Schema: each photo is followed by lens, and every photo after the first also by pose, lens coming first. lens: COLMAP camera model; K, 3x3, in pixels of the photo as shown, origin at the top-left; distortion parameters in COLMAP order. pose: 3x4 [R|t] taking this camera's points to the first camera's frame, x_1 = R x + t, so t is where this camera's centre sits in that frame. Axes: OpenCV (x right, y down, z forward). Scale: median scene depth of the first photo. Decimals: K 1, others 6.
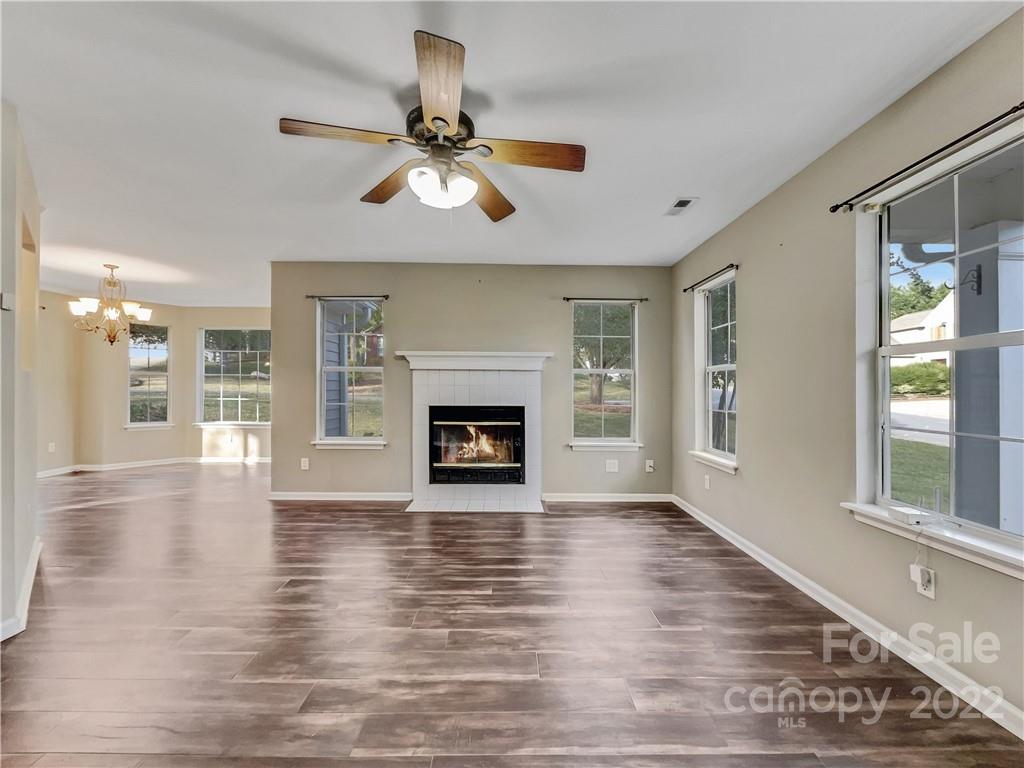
lens RADIAL K [[419.0, 0, 508.0], [0, 419.0, 390.3], [0, 0, 1]] dist [-0.015778, 0.000100]
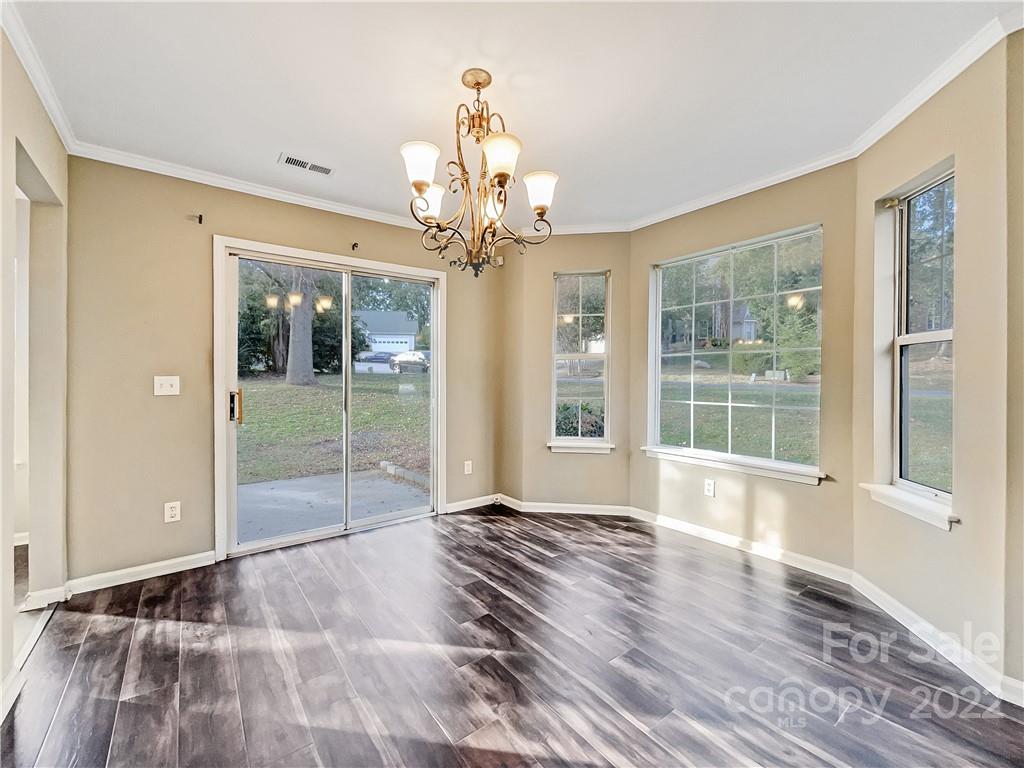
lens RADIAL K [[419.0, 0, 508.0], [0, 419.0, 390.3], [0, 0, 1]] dist [-0.015778, 0.000100]
pose [[0.584740, 0.014717, -0.811088, -0.431010], [0.007451, 0.999696, 0.023511, -0.005652], [0.811187, -0.019791, 0.584452, 0.553618]]
